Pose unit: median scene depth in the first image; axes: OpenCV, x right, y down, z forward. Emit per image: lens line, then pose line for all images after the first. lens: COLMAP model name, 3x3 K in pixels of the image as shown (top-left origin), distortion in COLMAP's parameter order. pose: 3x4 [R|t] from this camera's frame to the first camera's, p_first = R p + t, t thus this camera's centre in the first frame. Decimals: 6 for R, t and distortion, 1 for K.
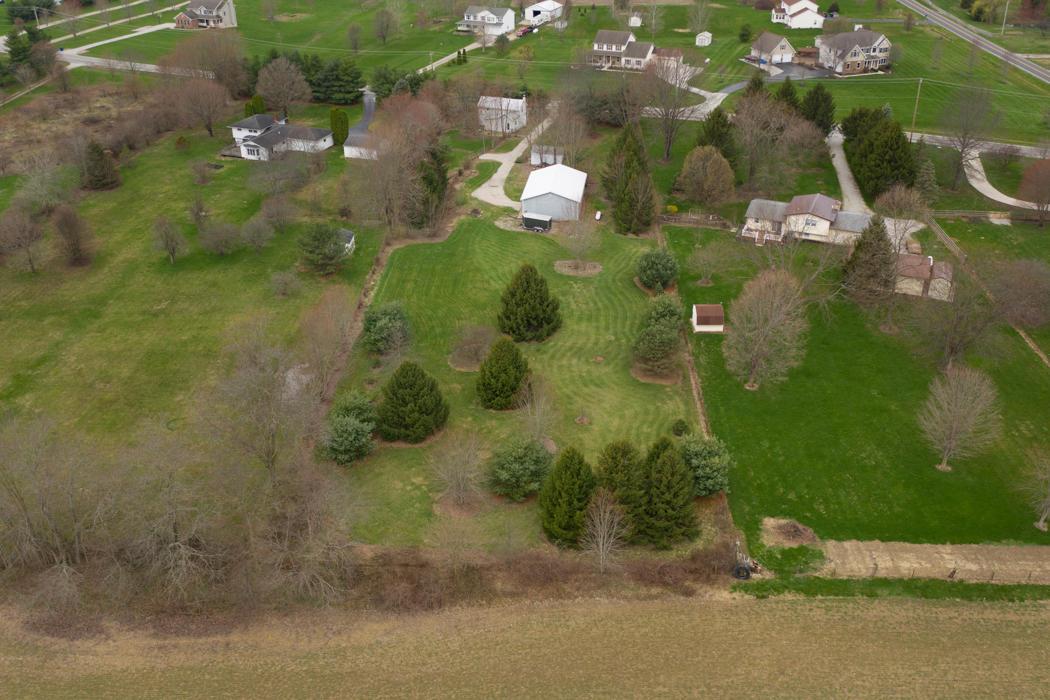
lens RADIAL K [[997.2, 0, 525.0], [0, 997.2, 350.0], [0, 0, 1]] dist [-0.000939, 0.000445]
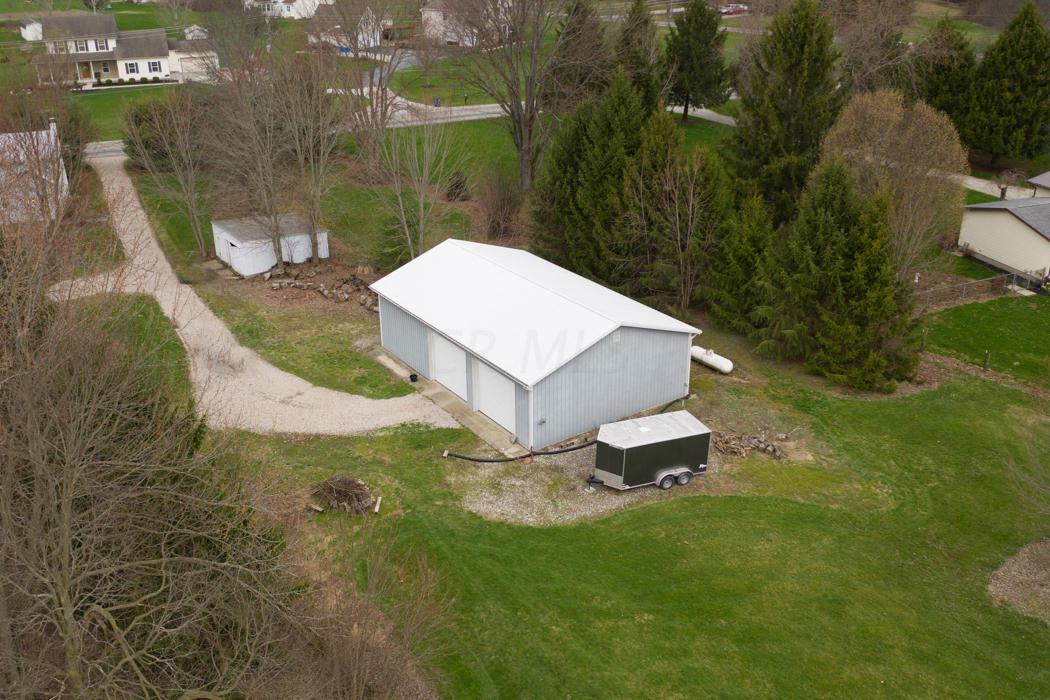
lens RADIAL K [[997.2, 0, 525.0], [0, 997.2, 350.0], [0, 0, 1]] dist [-0.000939, 0.000445]
pose [[0.739091, -0.276081, 0.614429, -0.148192], [0.324744, 0.945188, 0.034069, -0.159874], [-0.590157, 0.174352, 0.788236, 0.763061]]
